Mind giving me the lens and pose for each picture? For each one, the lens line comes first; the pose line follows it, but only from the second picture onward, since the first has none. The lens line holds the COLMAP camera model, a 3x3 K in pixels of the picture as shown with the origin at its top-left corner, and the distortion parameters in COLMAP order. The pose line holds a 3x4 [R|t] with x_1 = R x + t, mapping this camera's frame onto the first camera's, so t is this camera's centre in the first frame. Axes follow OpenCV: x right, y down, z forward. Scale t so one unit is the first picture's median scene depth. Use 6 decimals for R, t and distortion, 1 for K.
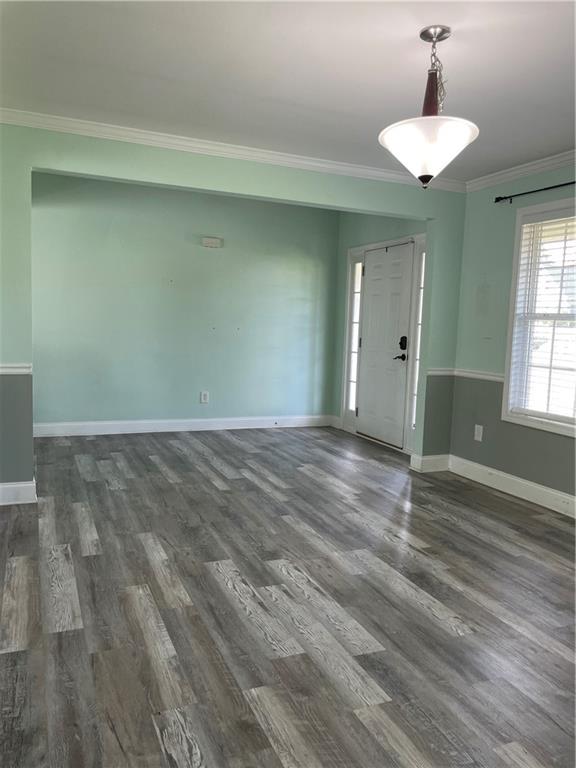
lens RADIAL K [[587.3, 0, 284.0], [0, 587.3, 385.5], [0, 0, 1]] dist [0.072325, -0.103286]
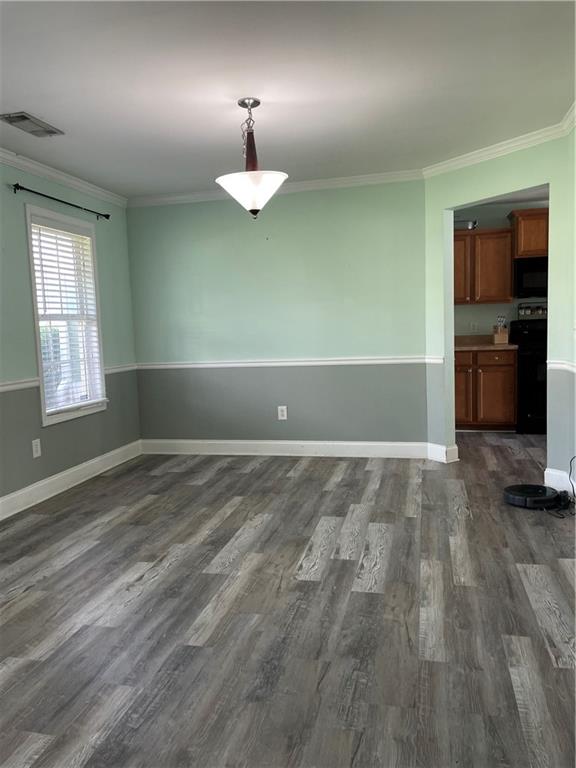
lens RADIAL K [[587.3, 0, 282.6], [0, 587.3, 382.8], [0, 0, 1]] dist [0.072325, -0.103286]
pose [[-0.803342, -0.066869, 0.591752, -0.497249], [0.071556, 0.975638, 0.207390, -0.191305], [-0.591204, 0.208949, -0.778986, 1.650633]]
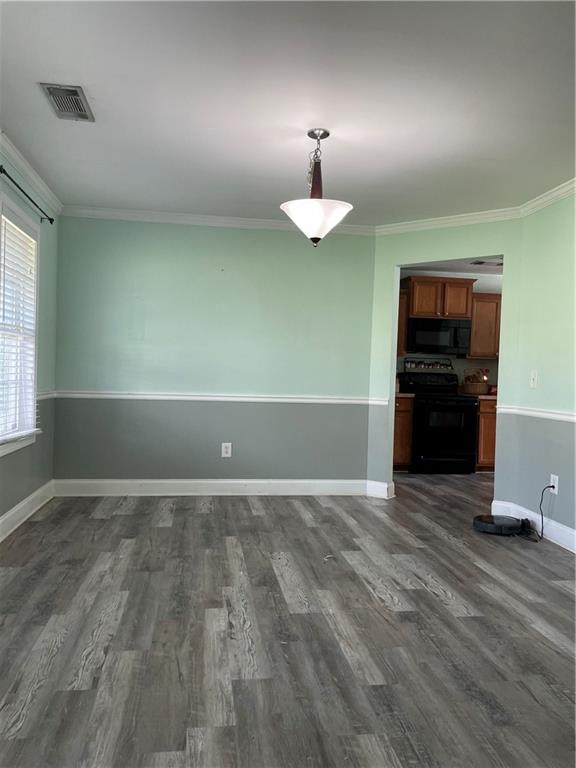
lens RADIAL K [[587.3, 0, 286.4], [0, 587.3, 389.0], [0, 0, 1]] dist [0.072325, -0.103286]
pose [[-0.965388, -0.074982, 0.249808, -0.041391], [-0.040237, 0.989135, 0.141398, -0.158023], [-0.257696, 0.126452, -0.957916, 1.848440]]
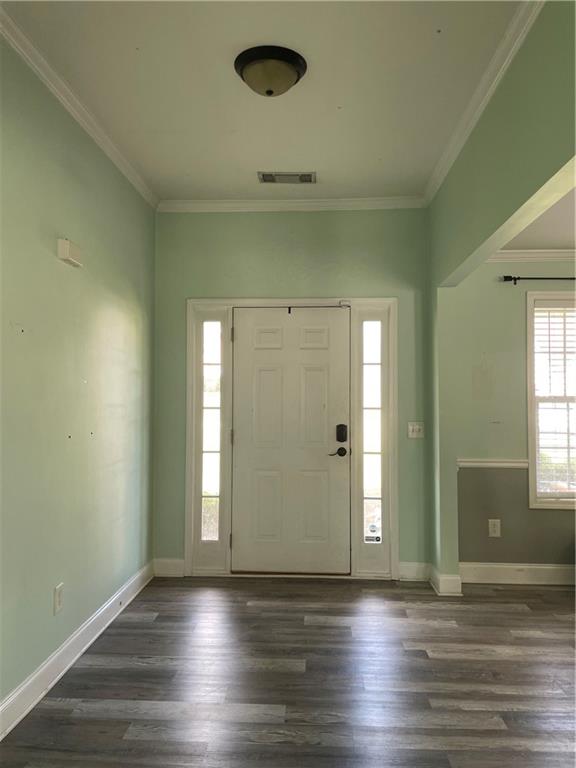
lens RADIAL K [[587.3, 0, 287.6], [0, 587.3, 380.8], [0, 0, 1]] dist [0.072325, -0.103286]
pose [[0.435627, -0.003334, 0.900121, -0.673930], [0.108874, 0.992846, -0.049014, -0.143710], [-0.893519, 0.119352, 0.432874, 0.940523]]
